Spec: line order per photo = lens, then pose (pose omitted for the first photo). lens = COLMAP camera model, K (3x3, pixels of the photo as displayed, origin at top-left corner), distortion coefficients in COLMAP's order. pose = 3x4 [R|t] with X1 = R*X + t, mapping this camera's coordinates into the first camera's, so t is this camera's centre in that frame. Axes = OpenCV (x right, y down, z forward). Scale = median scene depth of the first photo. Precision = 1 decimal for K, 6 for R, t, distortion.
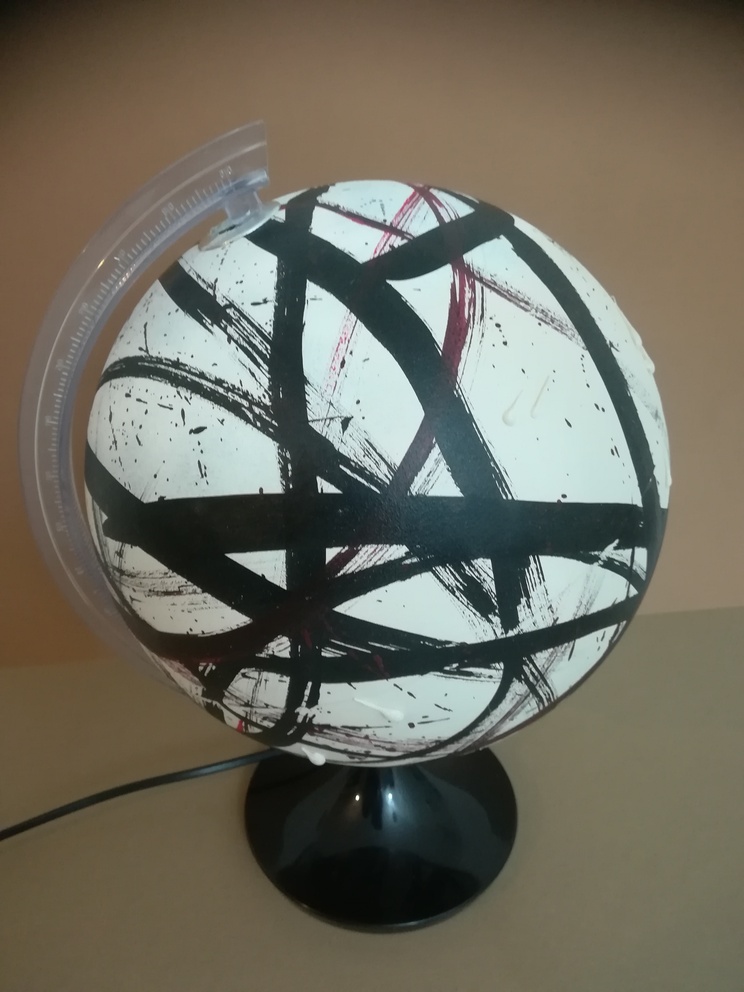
lens RADIAL K [[775.9, 0, 370.1], [0, 775.9, 496.1], [0, 0, 1]] dist [0.039498, -0.058000]
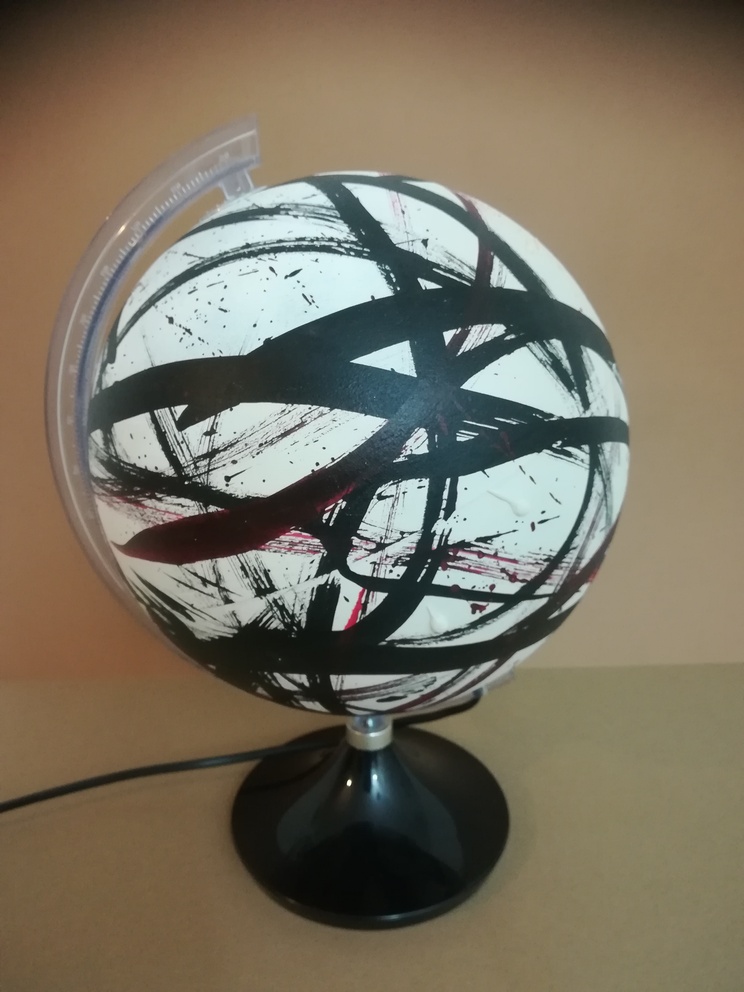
lens RADIAL K [[775.9, 0, 344.2], [0, 775.9, 536.1], [0, 0, 1]] dist [0.039498, -0.058000]
pose [[0.909094, -0.142442, 0.391482, -0.638915], [0.295700, 0.882576, -0.365543, 0.665291], [-0.293444, 0.448074, 0.844464, 0.214010]]
